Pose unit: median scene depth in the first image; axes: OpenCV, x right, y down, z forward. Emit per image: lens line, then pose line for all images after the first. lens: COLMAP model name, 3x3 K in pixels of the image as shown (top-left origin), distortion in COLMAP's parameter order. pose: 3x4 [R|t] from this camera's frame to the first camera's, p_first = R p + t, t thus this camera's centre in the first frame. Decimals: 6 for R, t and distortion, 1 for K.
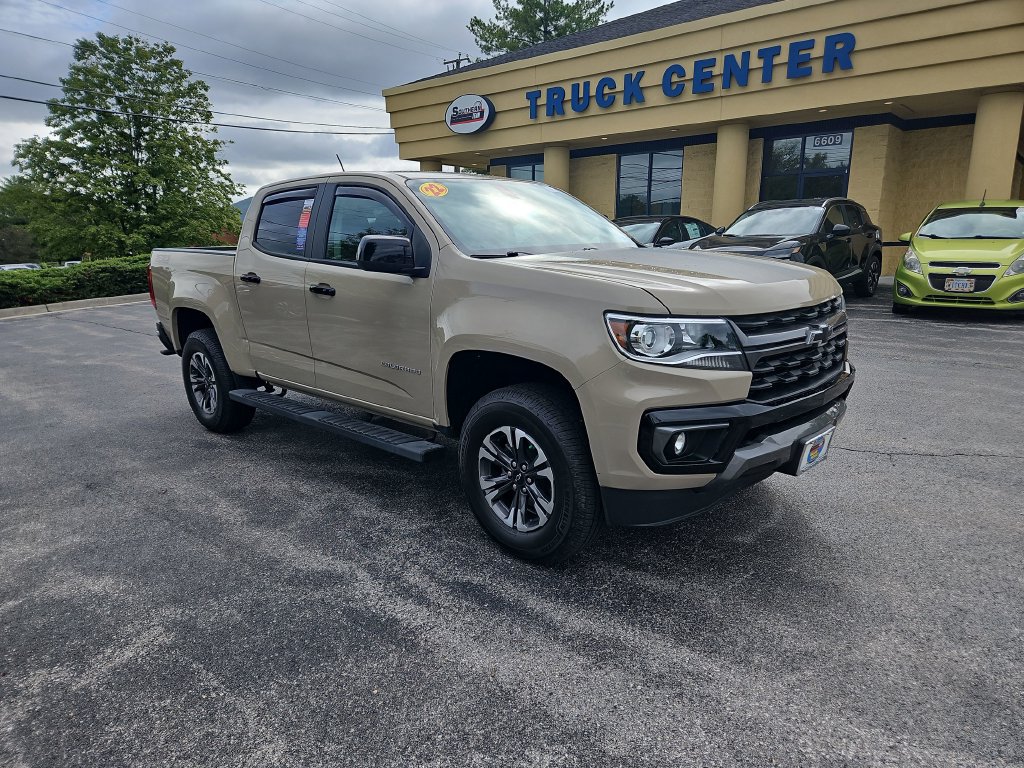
lens RADIAL K [[687.5, 0, 512.1], [0, 687.5, 387.0], [0, 0, 1]] dist [0.072174, -0.062158]
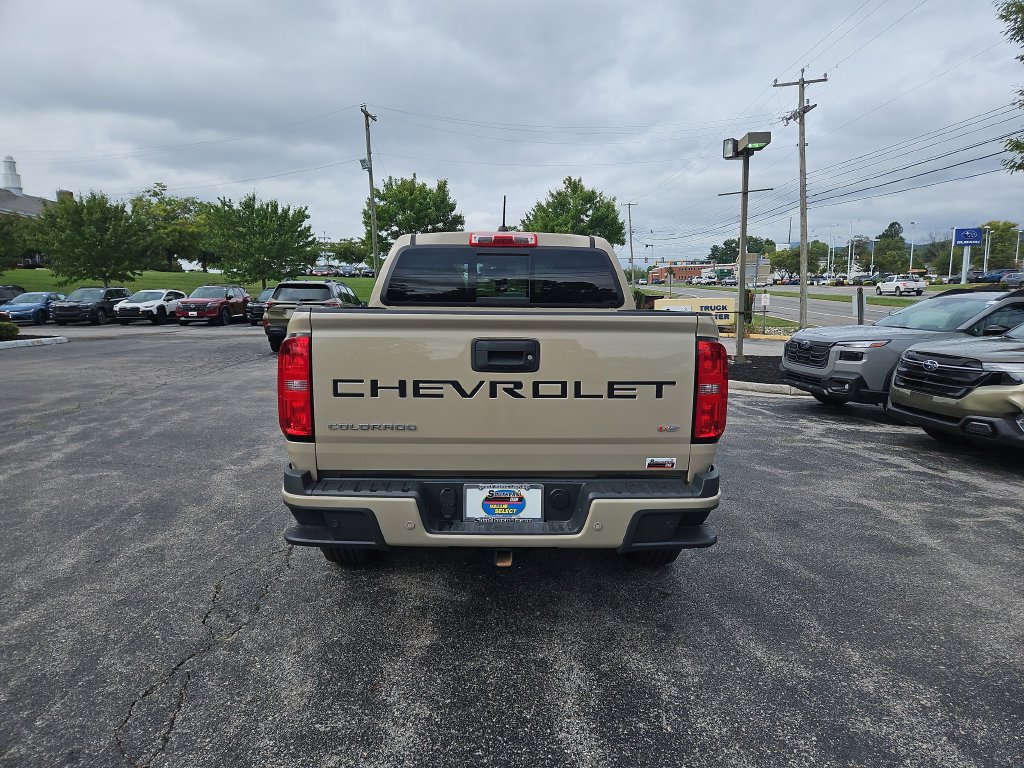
lens RADIAL K [[687.5, 0, 516.1], [0, 687.5, 393.9], [0, 0, 1]] dist [0.072174, -0.062158]
pose [[-0.722014, -0.081646, 0.687045, -0.317300], [0.159367, 0.946686, 0.279979, -0.127358], [-0.673274, 0.311641, -0.670509, 0.608104]]
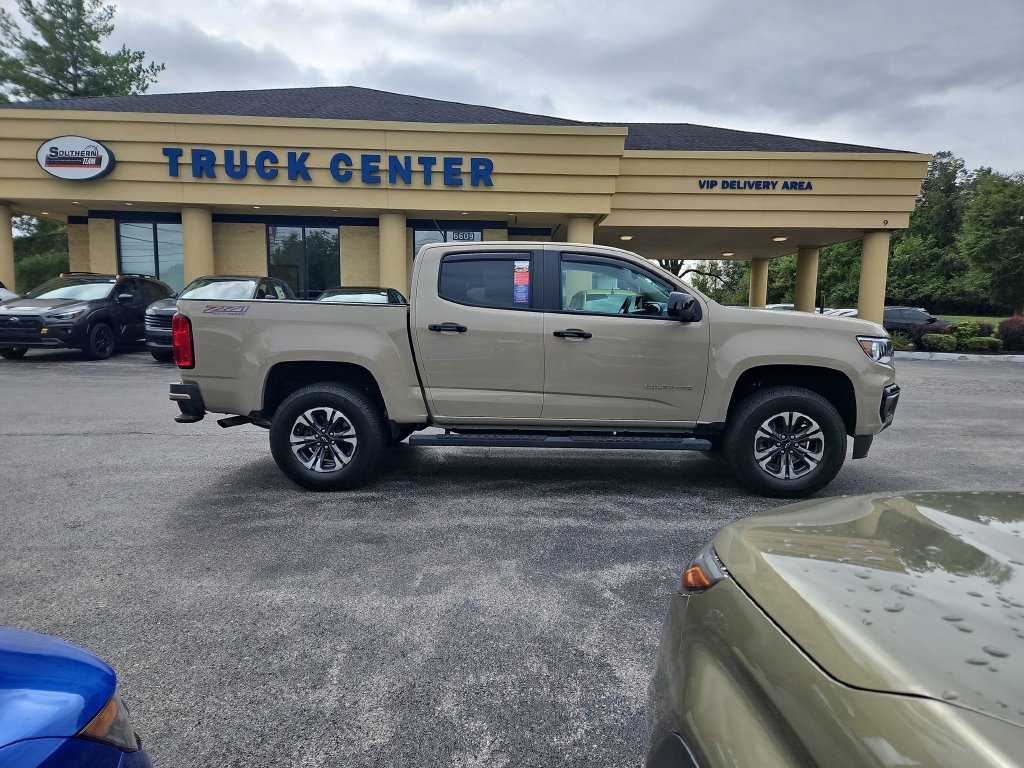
lens RADIAL K [[687.5, 0, 519.7], [0, 687.5, 389.1], [0, 0, 1]] dist [0.072174, -0.062158]
pose [[0.739515, -0.051326, 0.671181, -0.339665], [0.119982, 0.991173, -0.056401, 0.004457], [-0.662361, 0.122239, 0.739145, 0.046915]]
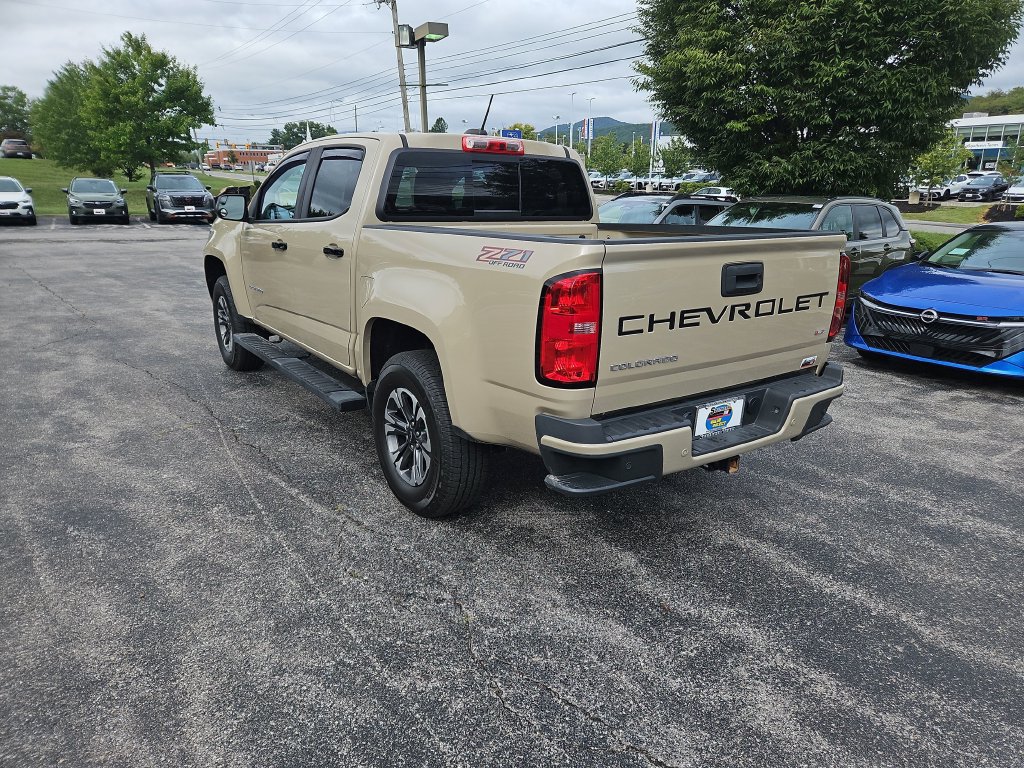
lens RADIAL K [[687.5, 0, 520.6], [0, 687.5, 398.3], [0, 0, 1]] dist [0.072174, -0.062158]
pose [[-0.986935, -0.042029, 0.155542, -0.153984], [0.038933, 0.874560, 0.483352, -0.154199], [-0.156346, 0.483092, -0.861497, 0.679509]]
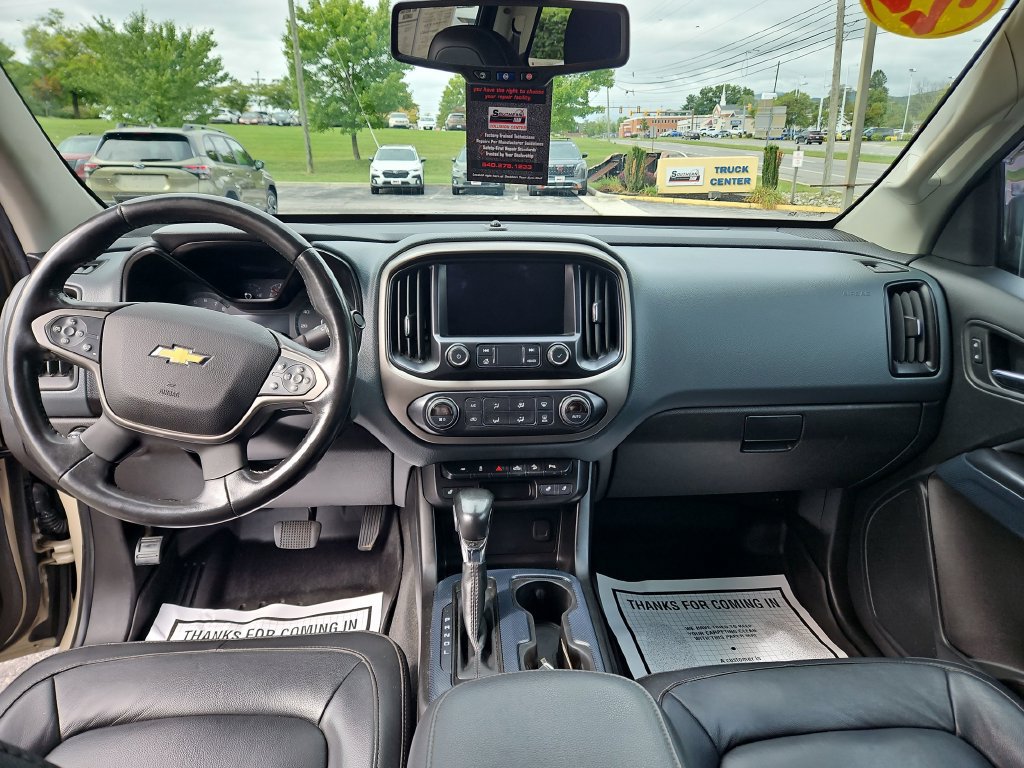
lens RADIAL K [[687.5, 0, 514.0], [0, 687.5, 390.0], [0, 0, 1]] dist [0.072174, -0.062158]
pose [[-0.756232, -0.201644, 0.622457, -0.048263], [0.147179, 0.874524, 0.462111, -0.079997], [-0.637536, 0.441076, -0.631665, 0.349178]]
